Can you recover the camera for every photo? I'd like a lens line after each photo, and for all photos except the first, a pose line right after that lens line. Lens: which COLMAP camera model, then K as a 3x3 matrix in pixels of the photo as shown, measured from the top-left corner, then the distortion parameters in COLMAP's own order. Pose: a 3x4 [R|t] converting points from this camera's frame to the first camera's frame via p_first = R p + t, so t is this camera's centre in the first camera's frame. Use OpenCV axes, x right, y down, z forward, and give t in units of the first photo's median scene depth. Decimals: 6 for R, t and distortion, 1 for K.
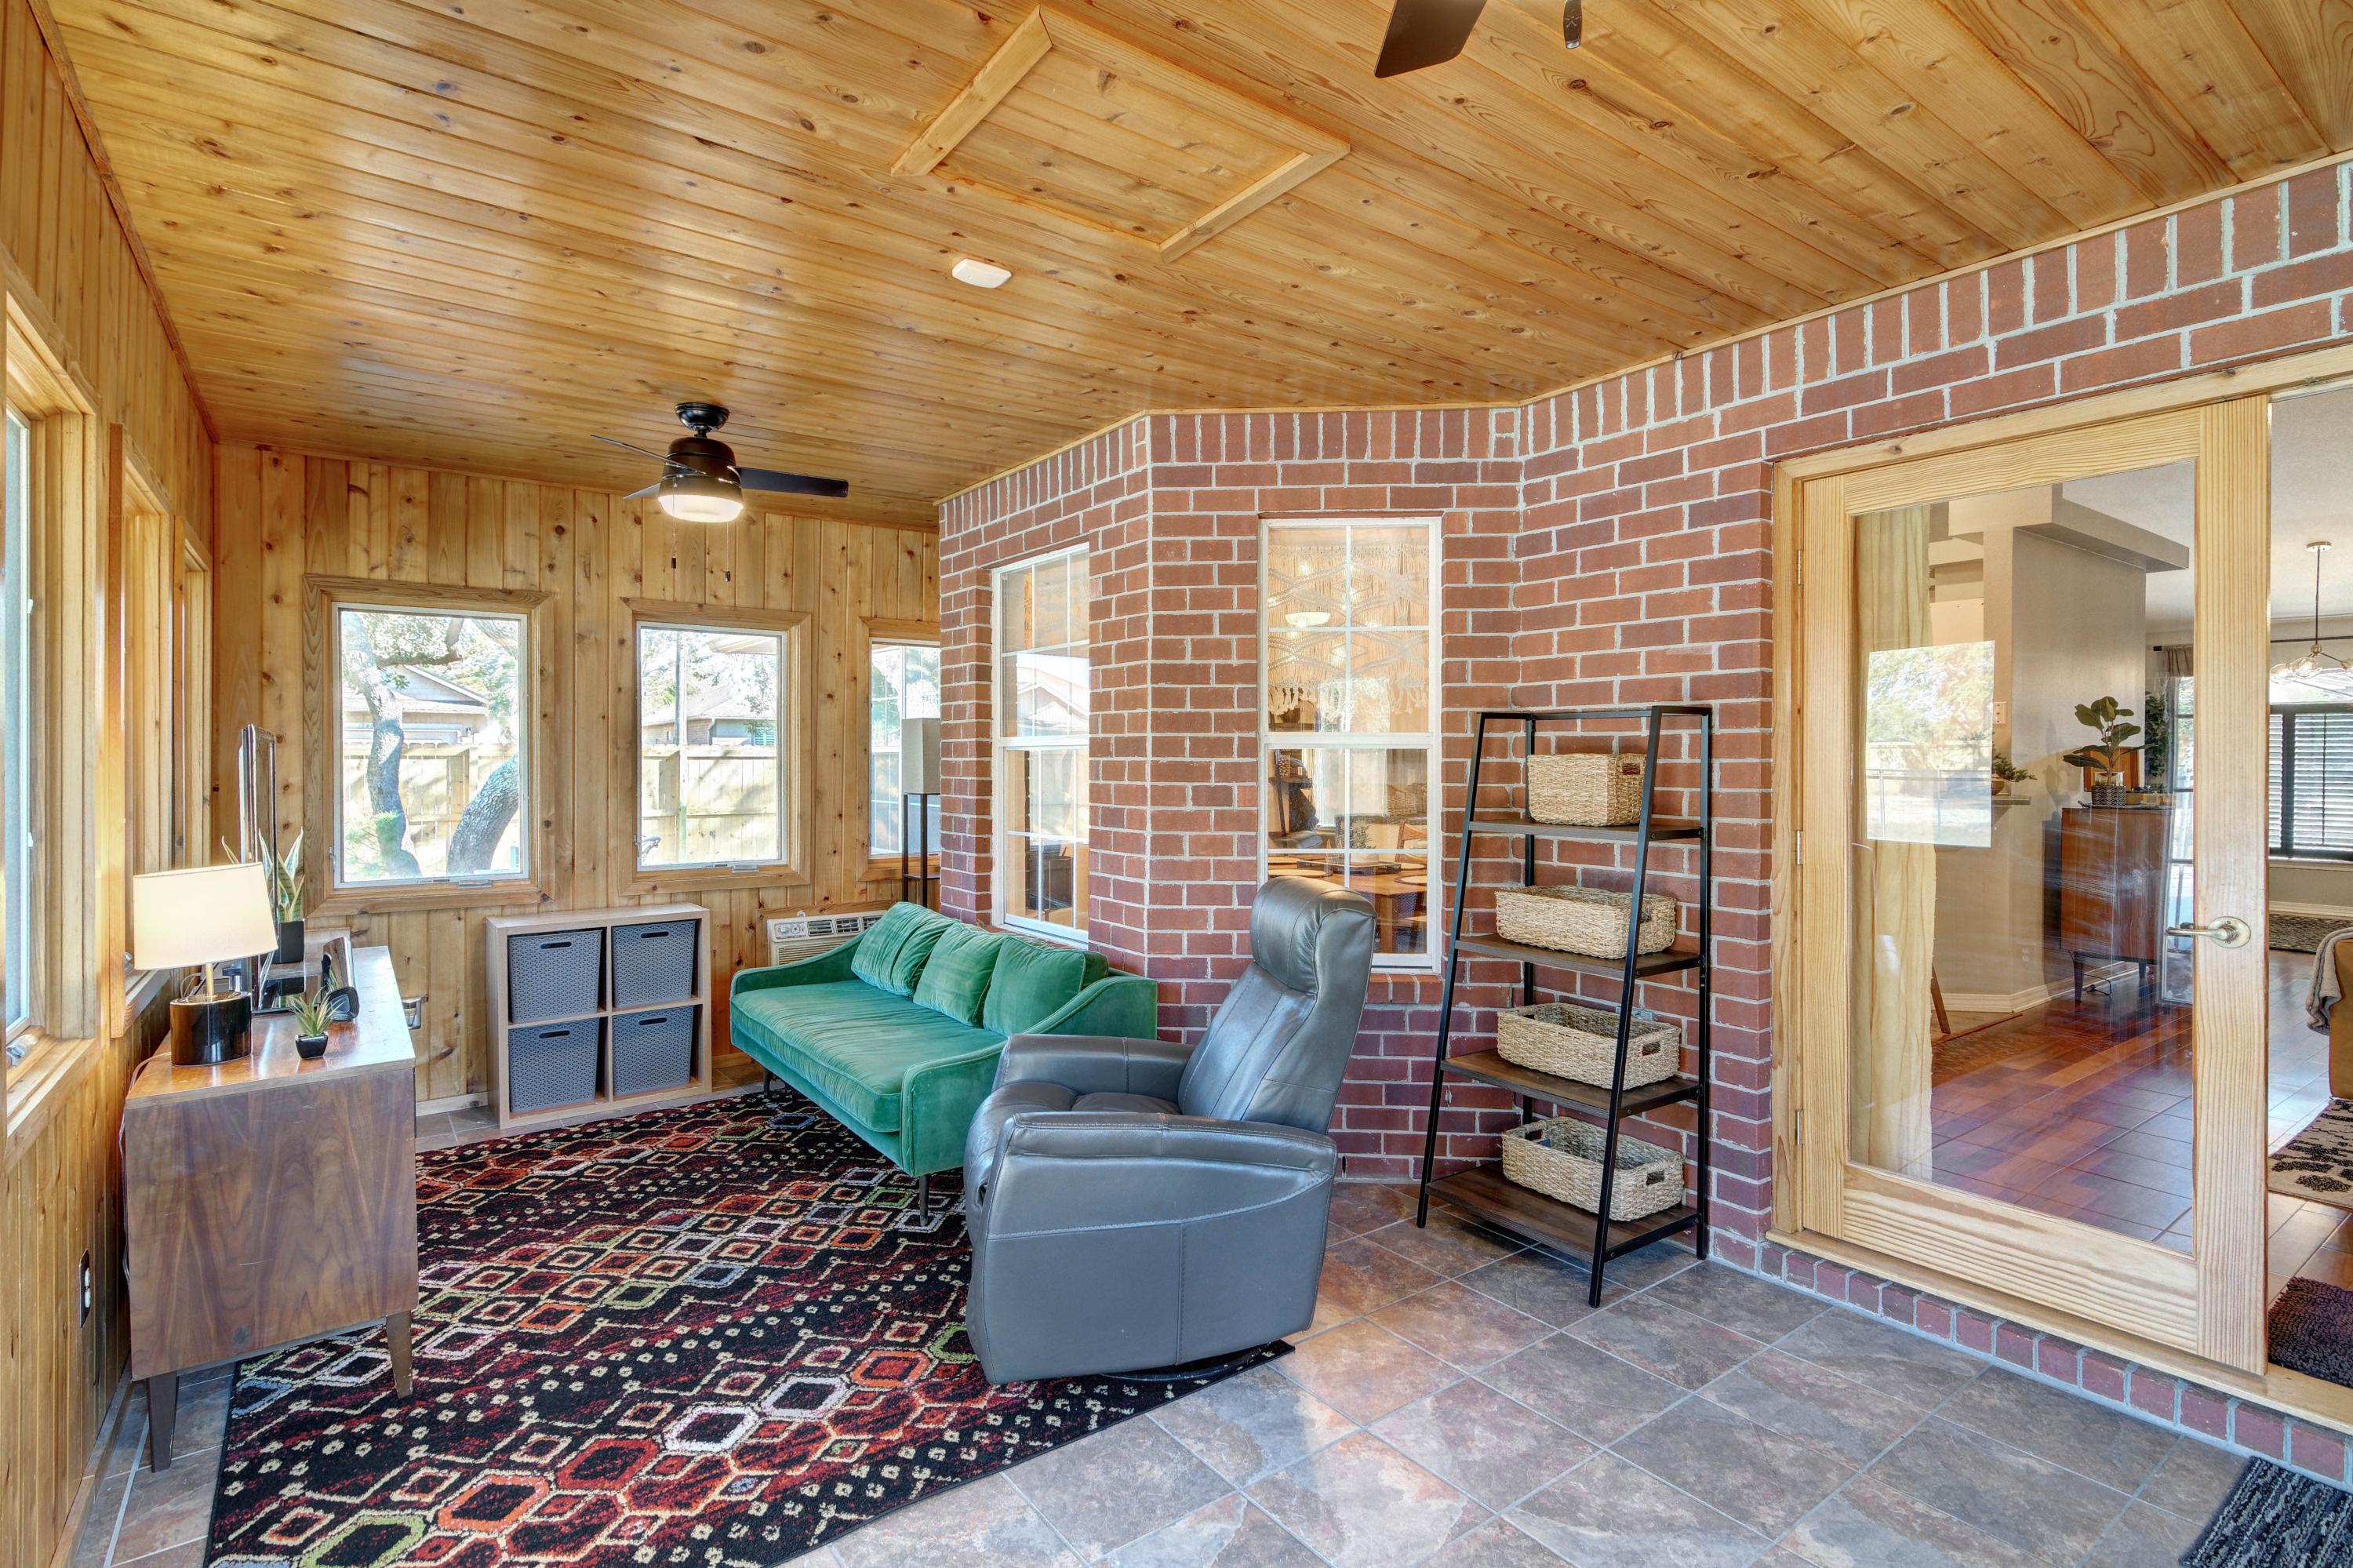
lens RADIAL K [[1143.1, 0, 1183.6], [0, 1143.1, 765.0], [0, 0, 1]] dist [0.006110, -0.000482]
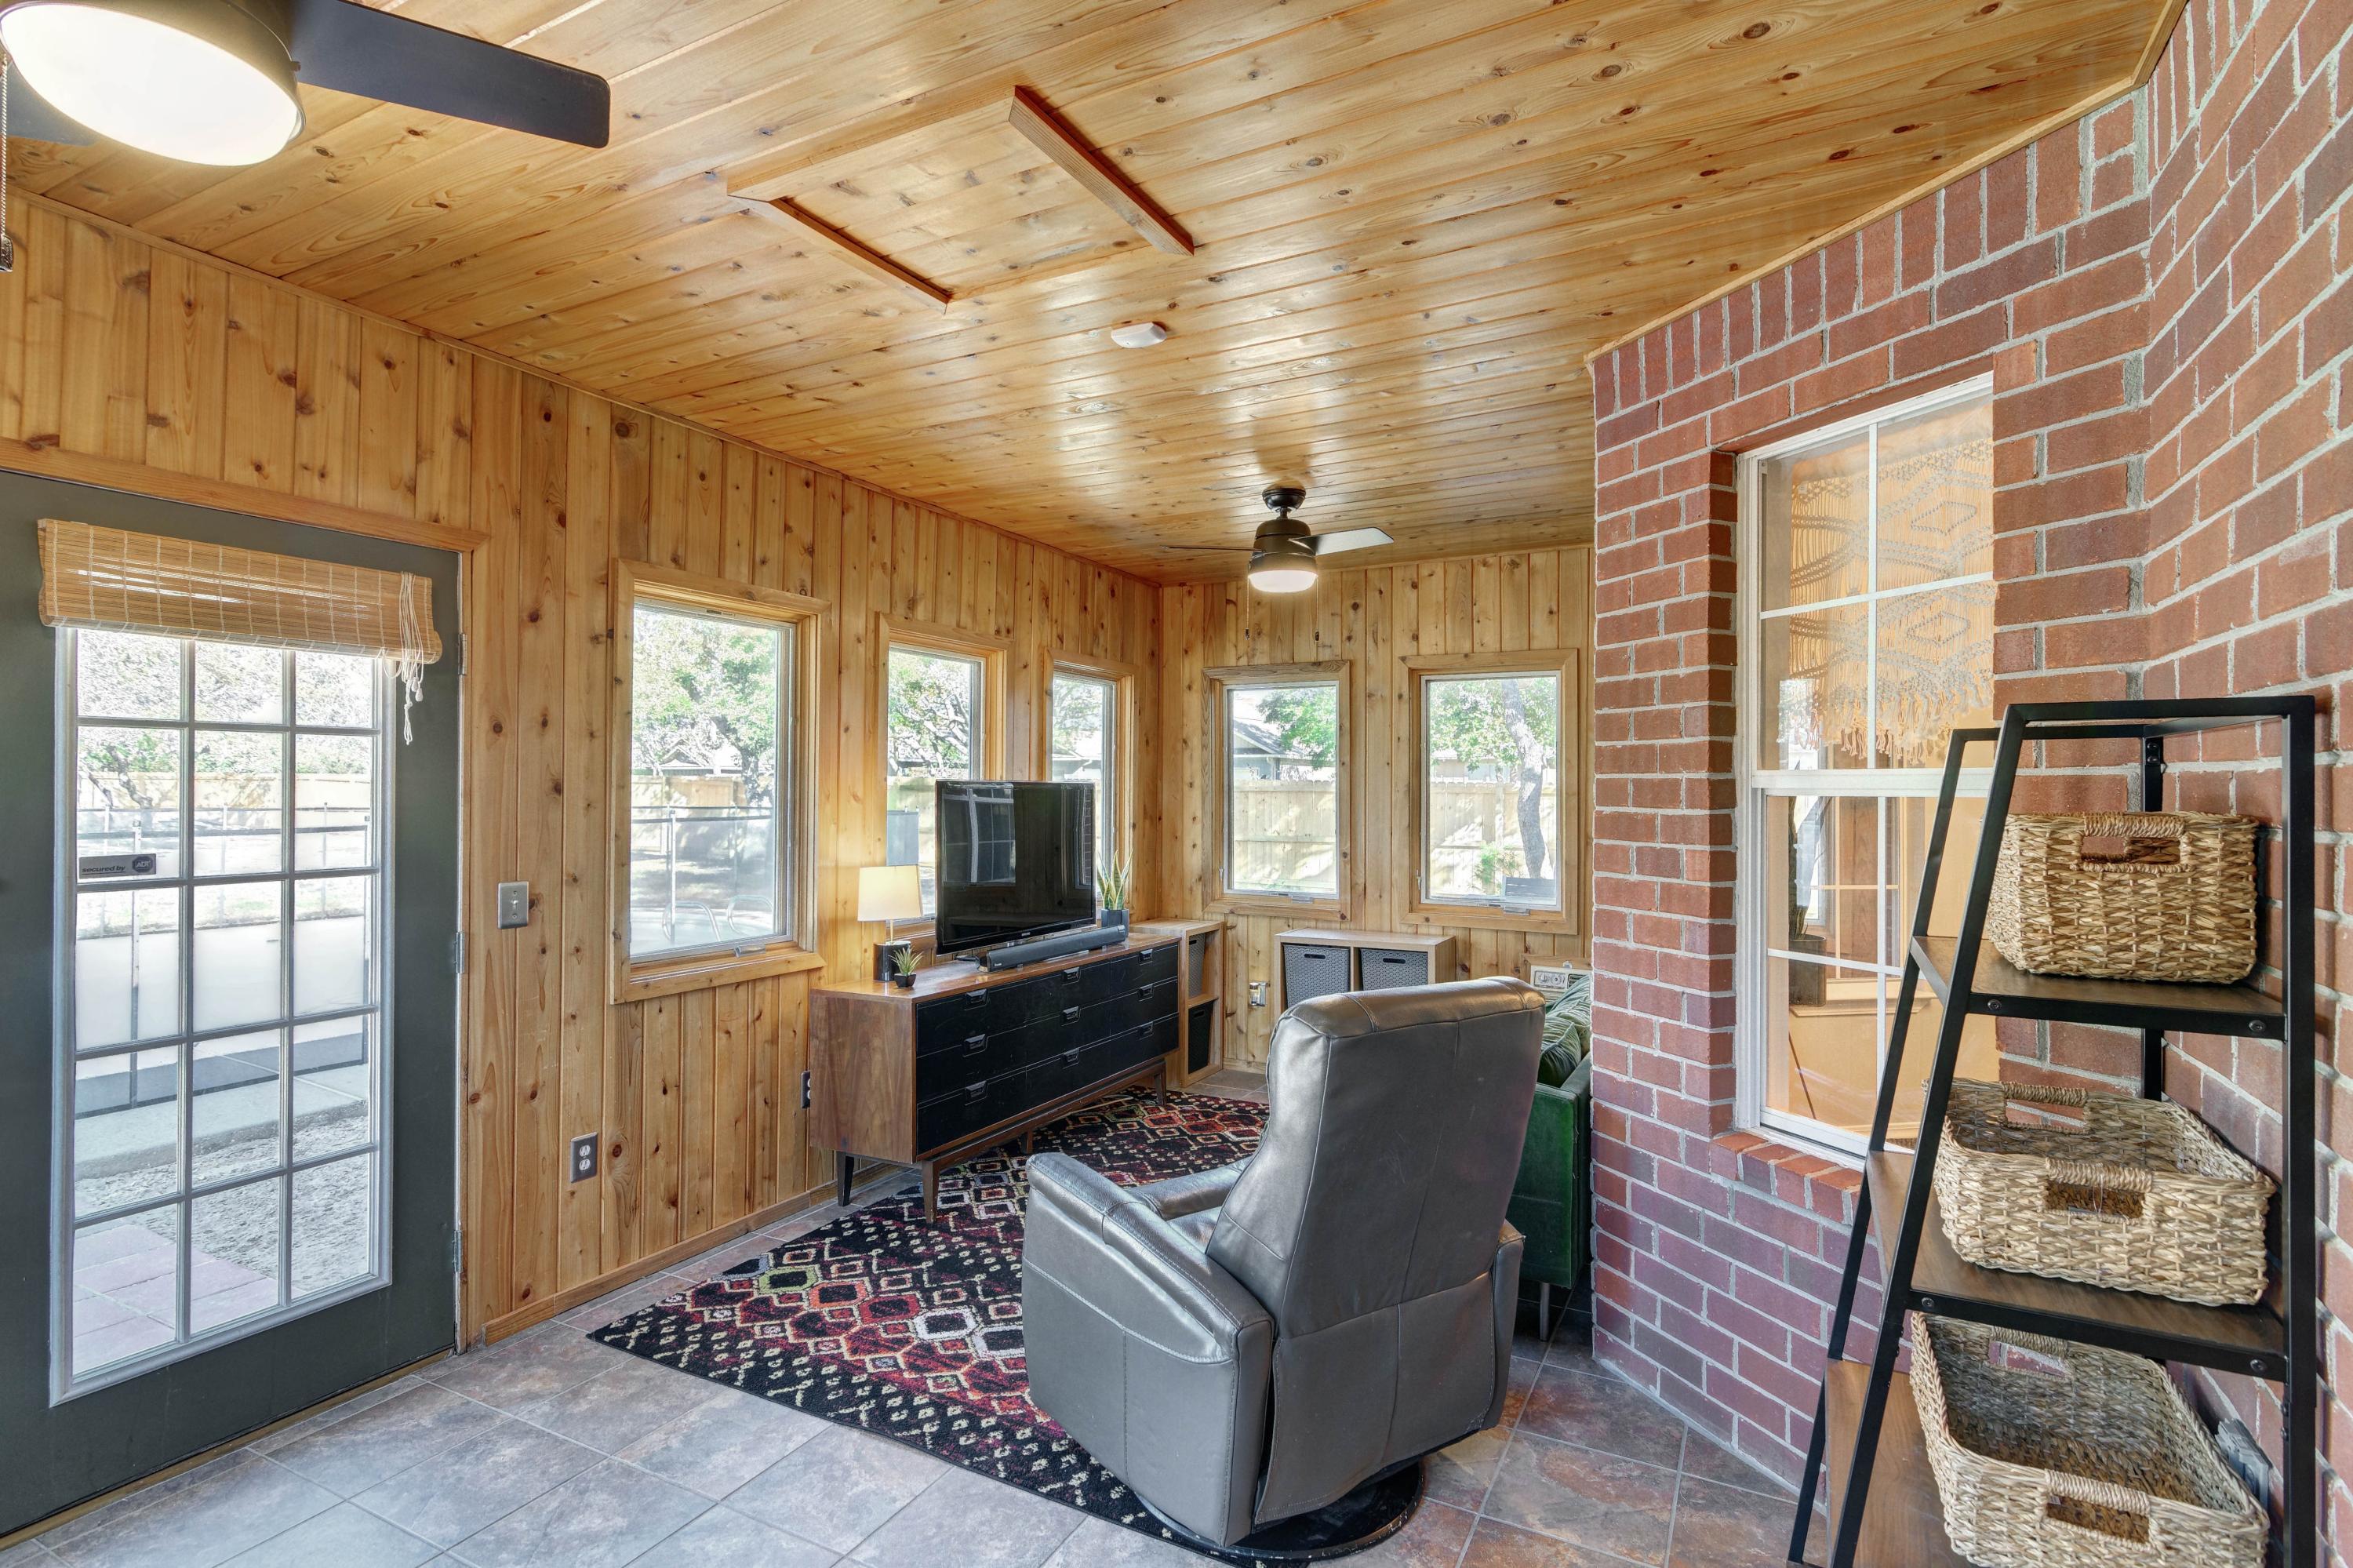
lens RADIAL K [[1124.3, 0, 1176.5], [0, 1124.3, 784.0], [0, 0, 1]] dist [0.003462, -0.000207]
pose [[0.432144, -0.004506, -0.901793, 0.763558], [-0.009374, 0.999911, -0.009489, -0.017210], [0.901756, 0.012554, 0.432063, 0.614503]]
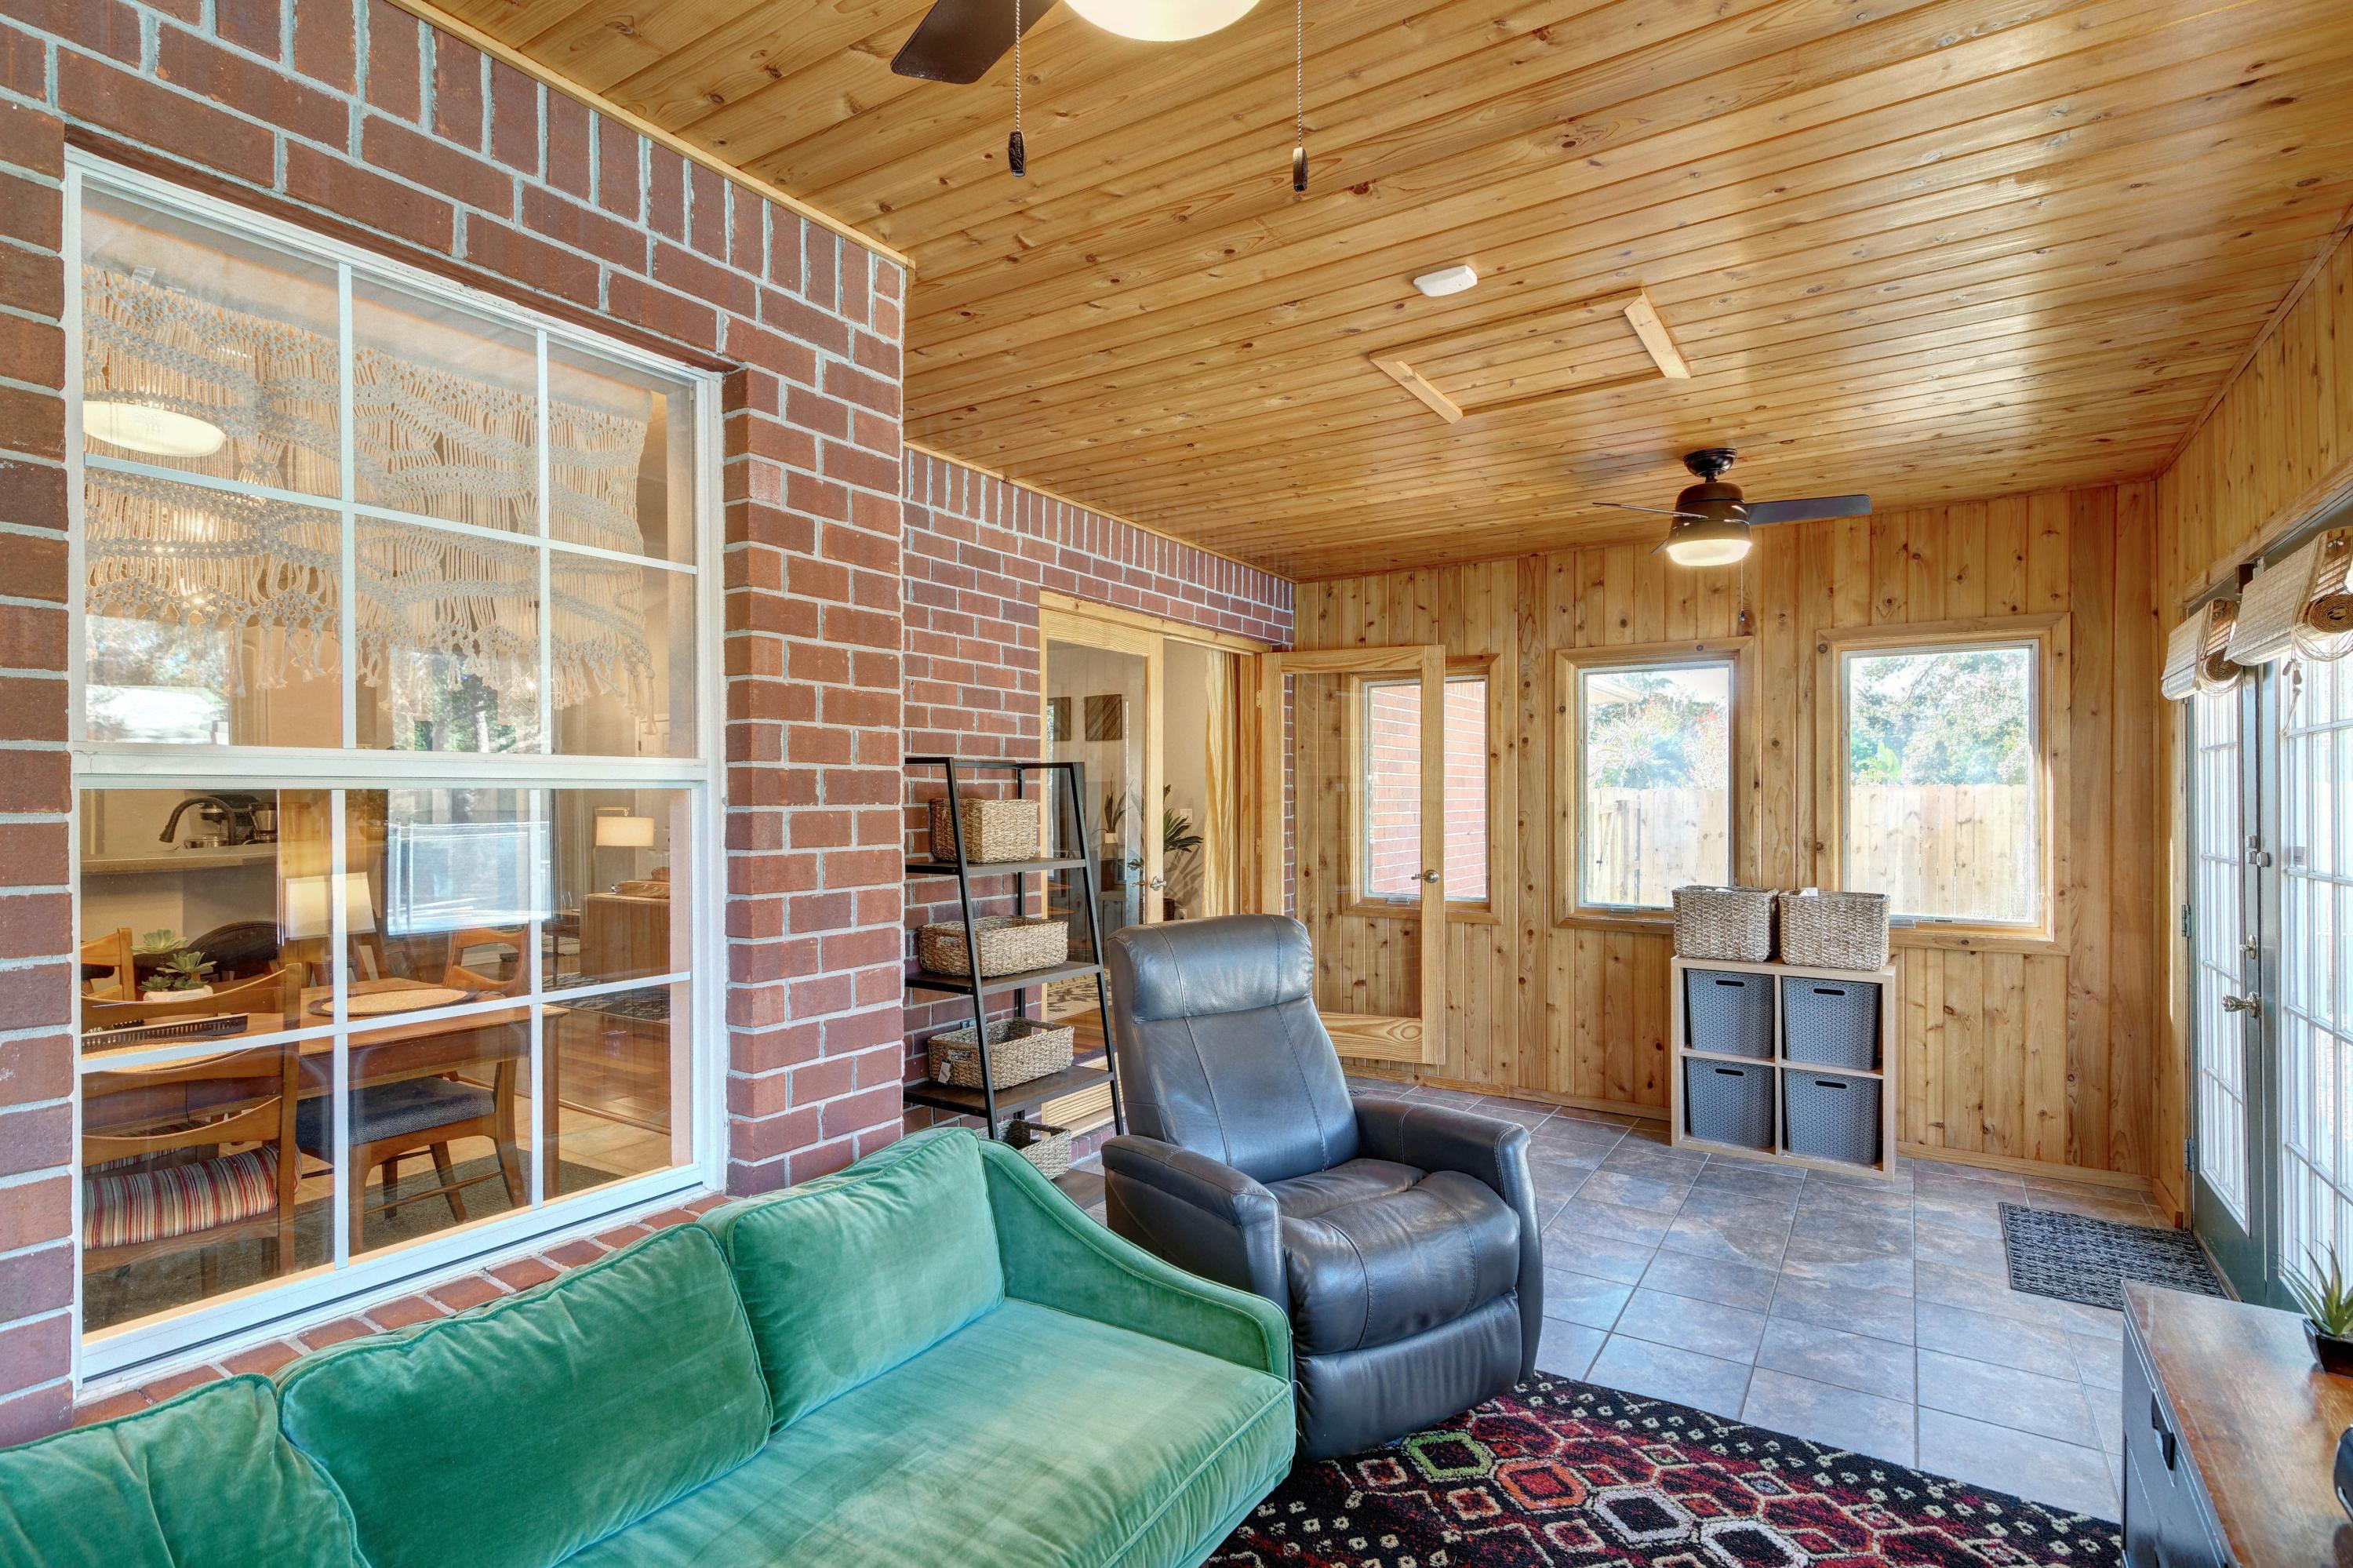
lens RADIAL K [[1159.0, 0, 1182.0], [0, 1159.0, 779.8], [0, 0, 1]] dist [0.009238, 0.000089]
pose [[-0.364299, 0.014120, 0.931175, -1.003210], [0.004535, 0.999900, -0.013388, -0.013701], [-0.931271, -0.000655, -0.364327, 1.582797]]
